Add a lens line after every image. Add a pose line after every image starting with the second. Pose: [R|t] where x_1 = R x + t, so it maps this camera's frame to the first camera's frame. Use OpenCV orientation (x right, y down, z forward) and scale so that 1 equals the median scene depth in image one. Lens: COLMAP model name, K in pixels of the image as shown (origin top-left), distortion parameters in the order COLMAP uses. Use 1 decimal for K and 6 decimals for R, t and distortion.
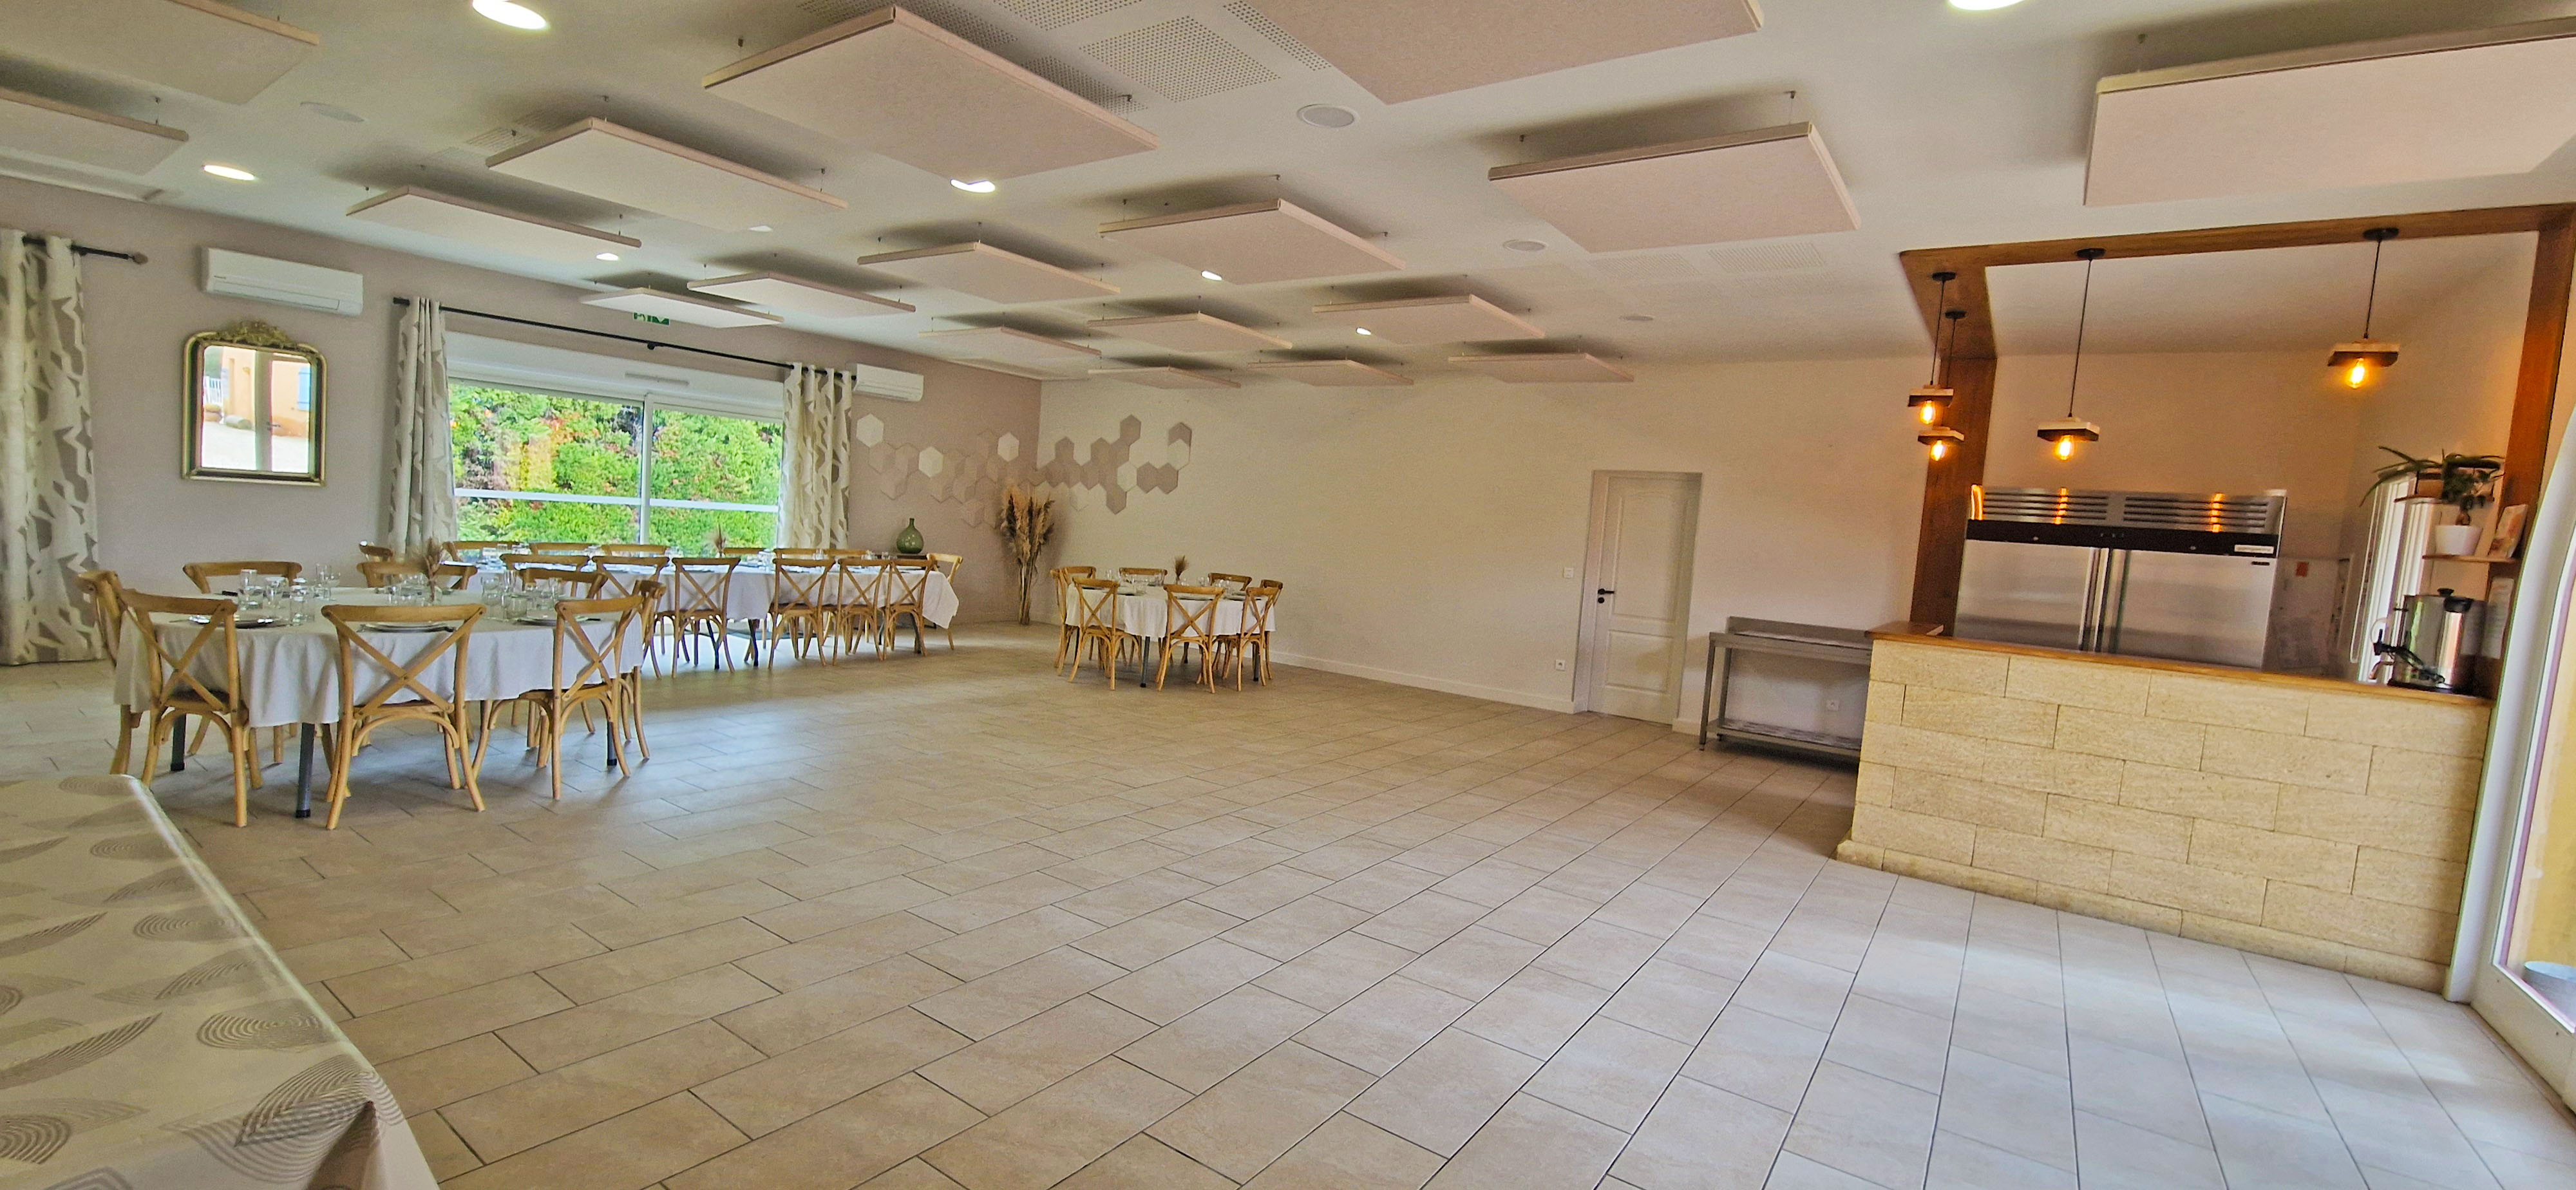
lens RADIAL K [[1060.5, 0, 1288.0], [0, 1060.5, 595.0], [0, 0, 1]] dist [-0.002027, -0.000173]
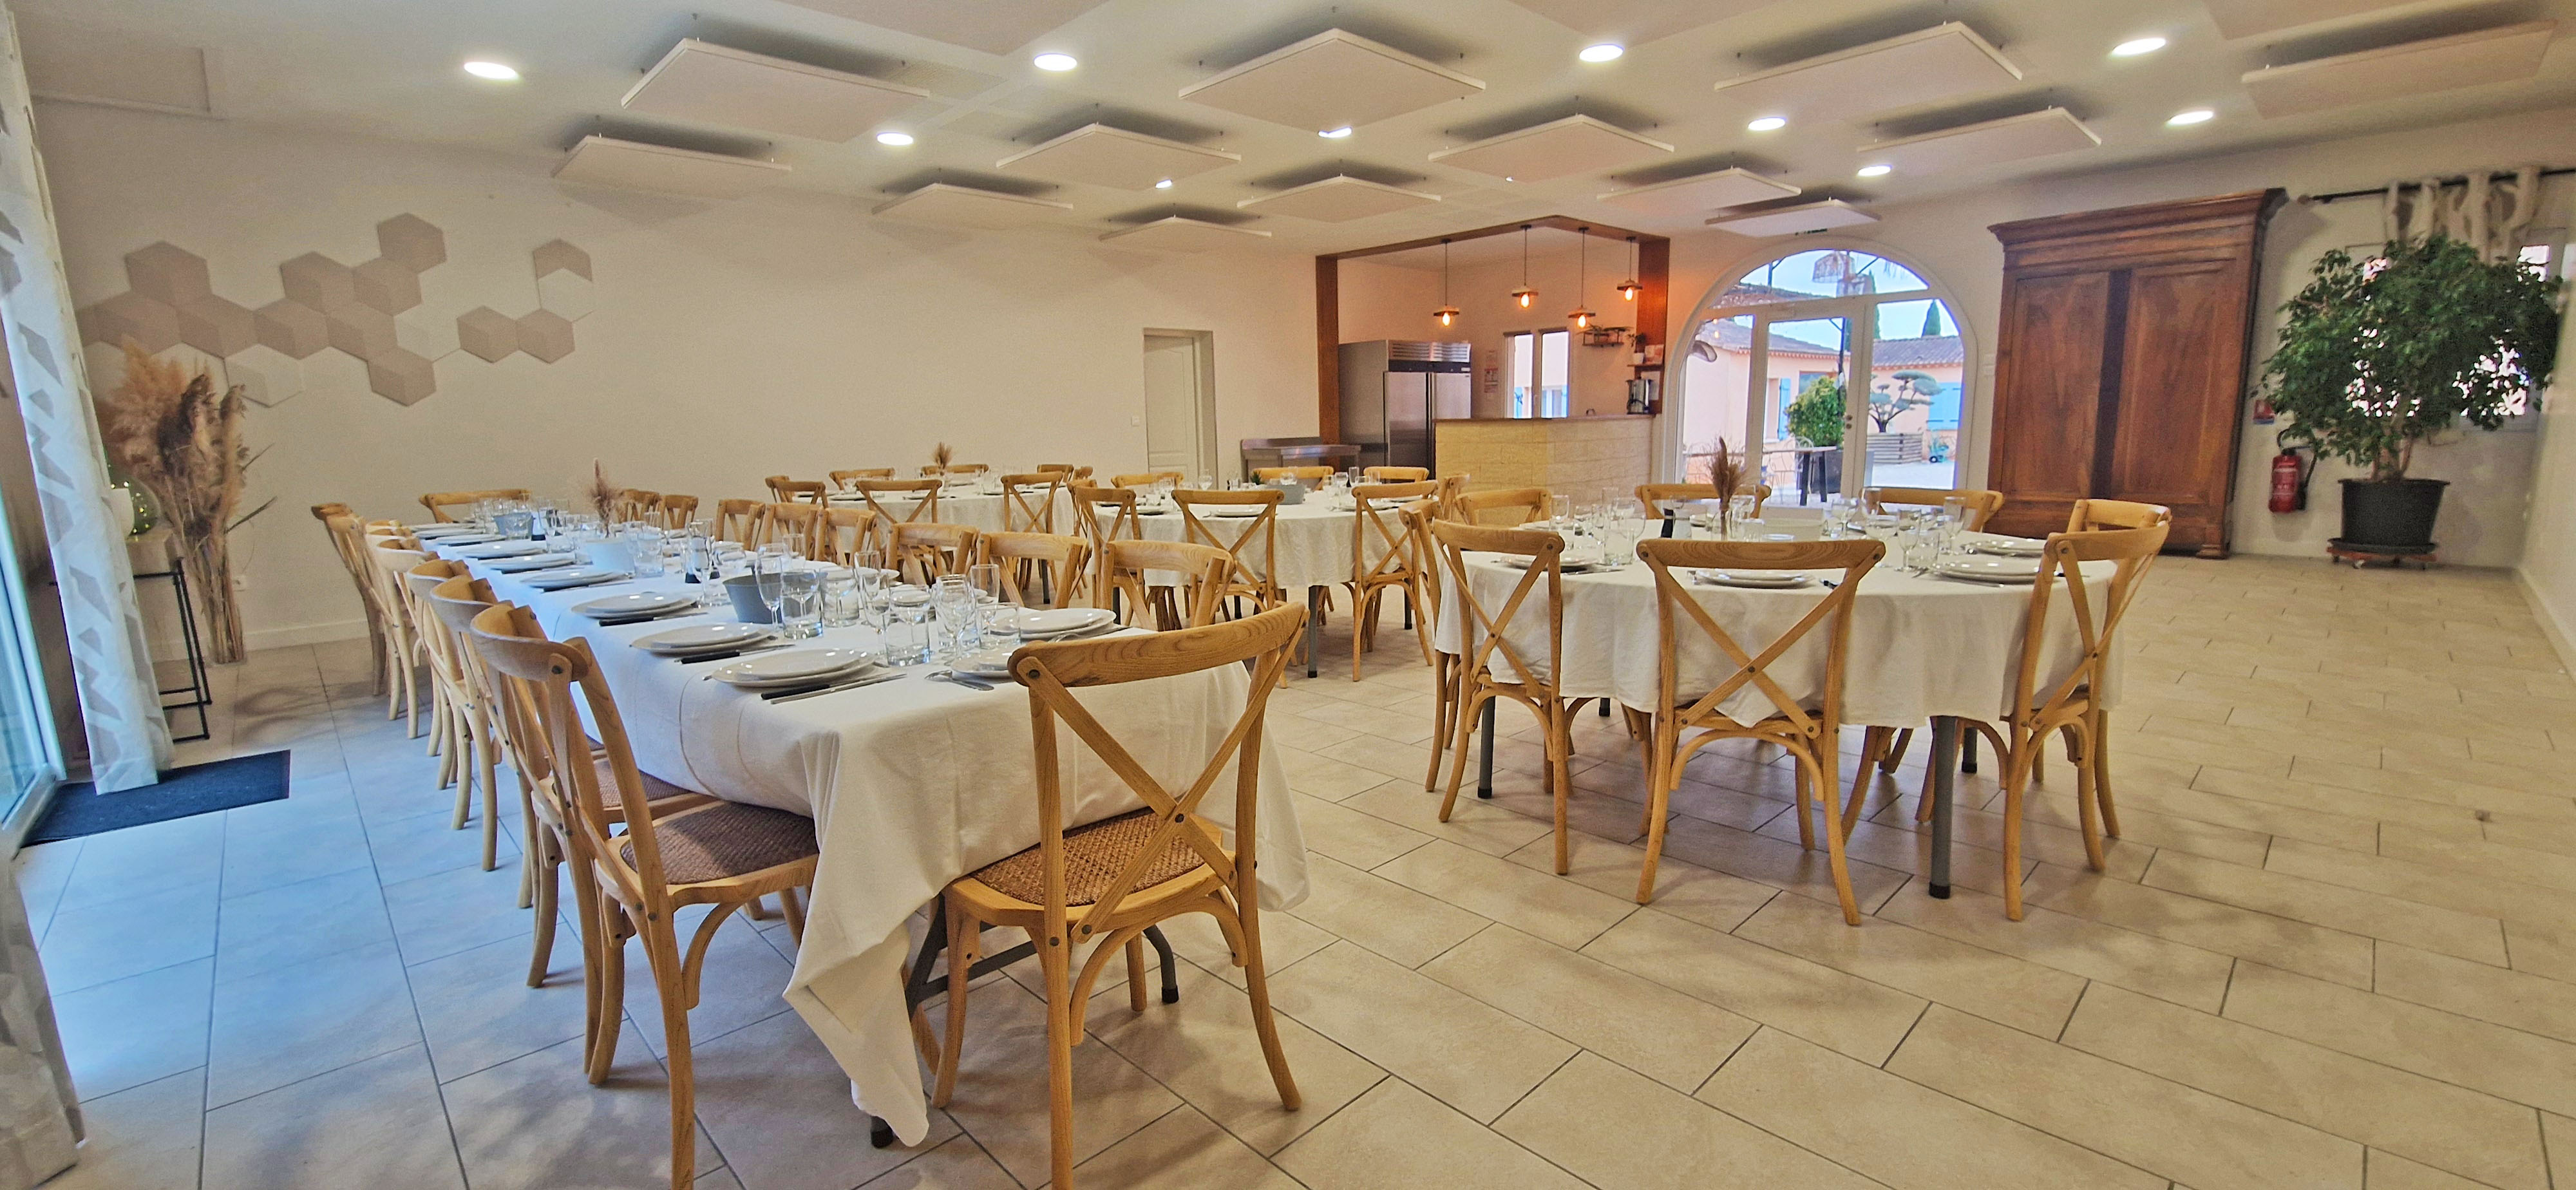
lens RADIAL K [[1060.5, 0, 1288.0], [0, 1060.5, 595.0], [0, 0, 1]] dist [-0.002027, -0.000173]
pose [[0.185223, -0.229735, 0.955465, -0.710969], [0.112141, 0.970879, 0.211702, -0.055479], [-0.976277, 0.067935, 0.205592, 0.552279]]
